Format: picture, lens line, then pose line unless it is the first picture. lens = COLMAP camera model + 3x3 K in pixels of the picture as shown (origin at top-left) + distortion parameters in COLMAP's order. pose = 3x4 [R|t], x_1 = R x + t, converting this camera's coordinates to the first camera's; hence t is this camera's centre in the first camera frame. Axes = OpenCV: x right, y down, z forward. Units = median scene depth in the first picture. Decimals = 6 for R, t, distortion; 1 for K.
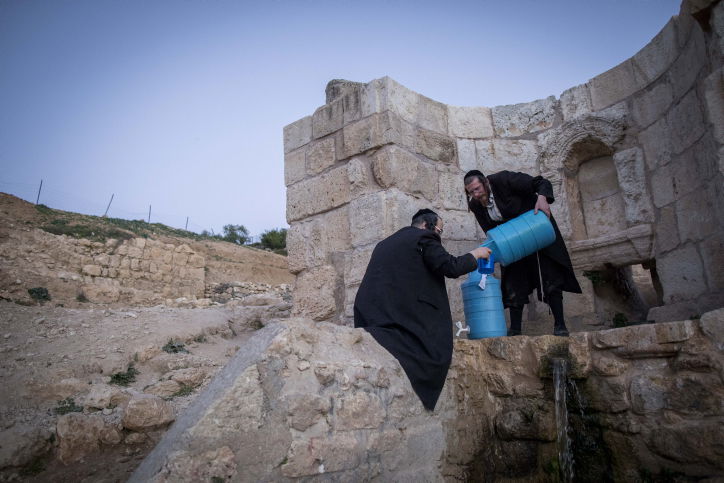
lens RADIAL K [[506.7, 0, 356.9], [0, 506.7, 259.0], [0, 0, 1]] dist [-0.049718, 0.043602]
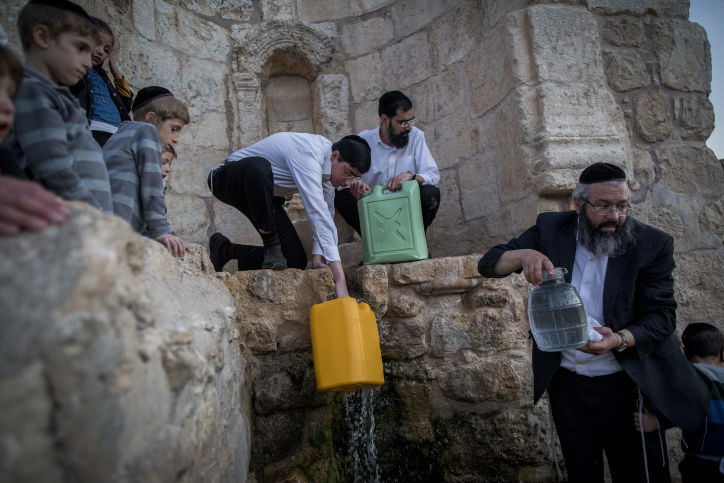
lens RADIAL K [[491.9, 0, 362.0], [0, 491.9, 241.5], [0, 0, 1]] dist [-0.046549, 0.036586]
pose [[0.590221, 0.060982, 0.804935, -0.141478], [-0.125012, 0.992018, 0.016511, 0.067750], [-0.797503, -0.110372, 0.593133, 0.382102]]
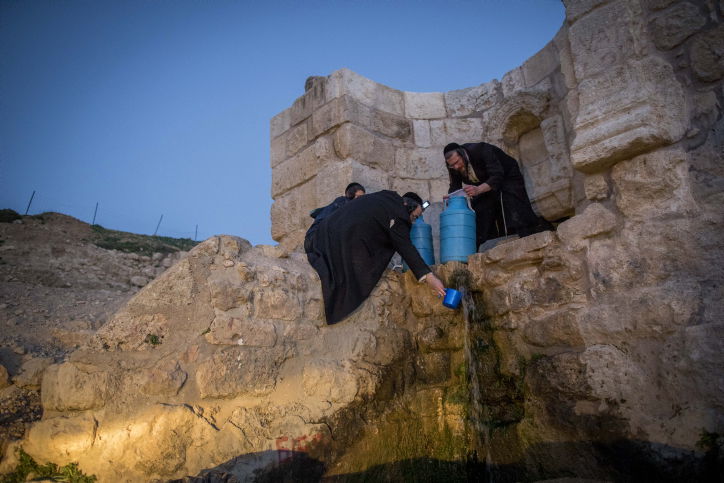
lens RADIAL K [[491.9, 0, 362.0], [0, 491.9, 241.5], [0, 0, 1]] dist [-0.046549, 0.036586]
pose [[0.997435, -0.026878, -0.066346, 0.172255], [0.022569, 0.997639, -0.064862, 0.128842], [0.067932, 0.063198, 0.995686, -0.129012]]
